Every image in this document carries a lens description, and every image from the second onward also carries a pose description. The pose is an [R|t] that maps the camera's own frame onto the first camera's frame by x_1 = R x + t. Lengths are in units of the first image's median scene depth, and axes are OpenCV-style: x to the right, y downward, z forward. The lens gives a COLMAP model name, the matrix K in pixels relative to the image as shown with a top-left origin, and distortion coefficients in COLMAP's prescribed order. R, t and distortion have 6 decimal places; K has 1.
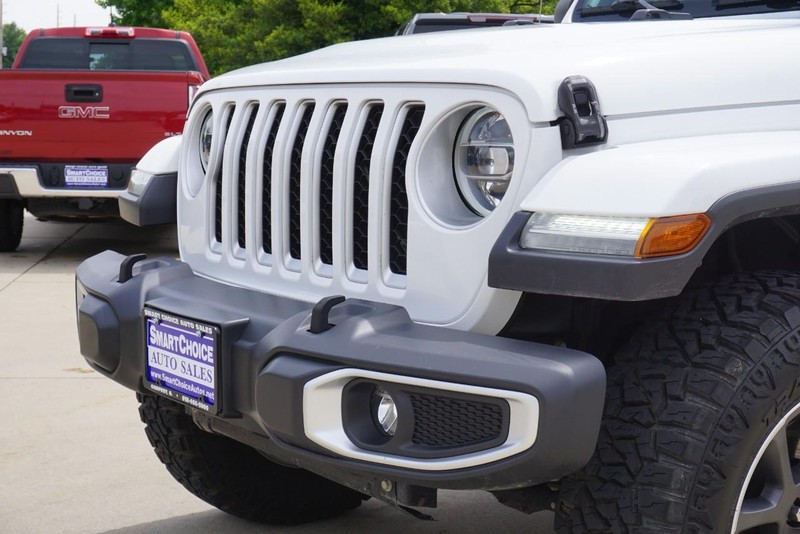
lens RADIAL K [[991.0, 0, 520.4], [0, 991.0, 251.5], [0, 0, 1]] dist [0.003471, -0.002876]
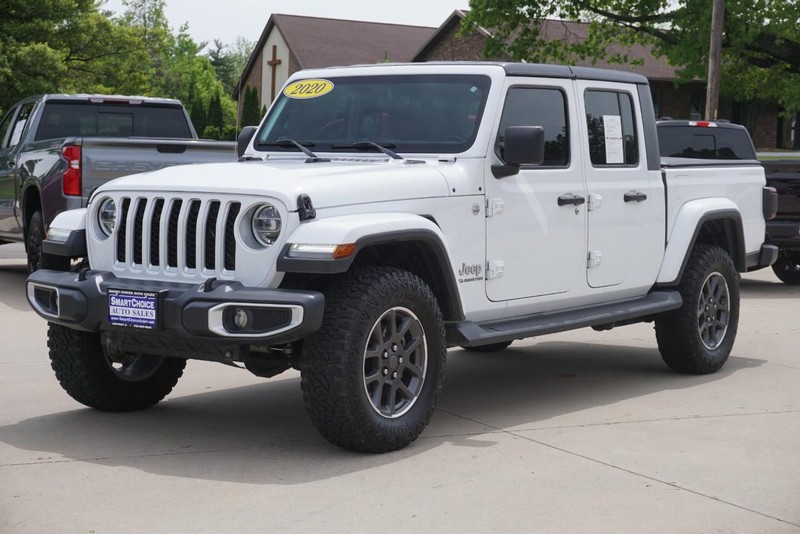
lens RADIAL K [[679.2, 0, 400.0], [0, 679.2, 267.0], [0, 0, 1]] dist [0.000010, 0.000994]
pose [[0.943727, -0.023156, 0.329915, -0.309450], [0.029906, 0.999434, -0.015396, 0.058834], [-0.329371, 0.024396, 0.943885, -0.827298]]
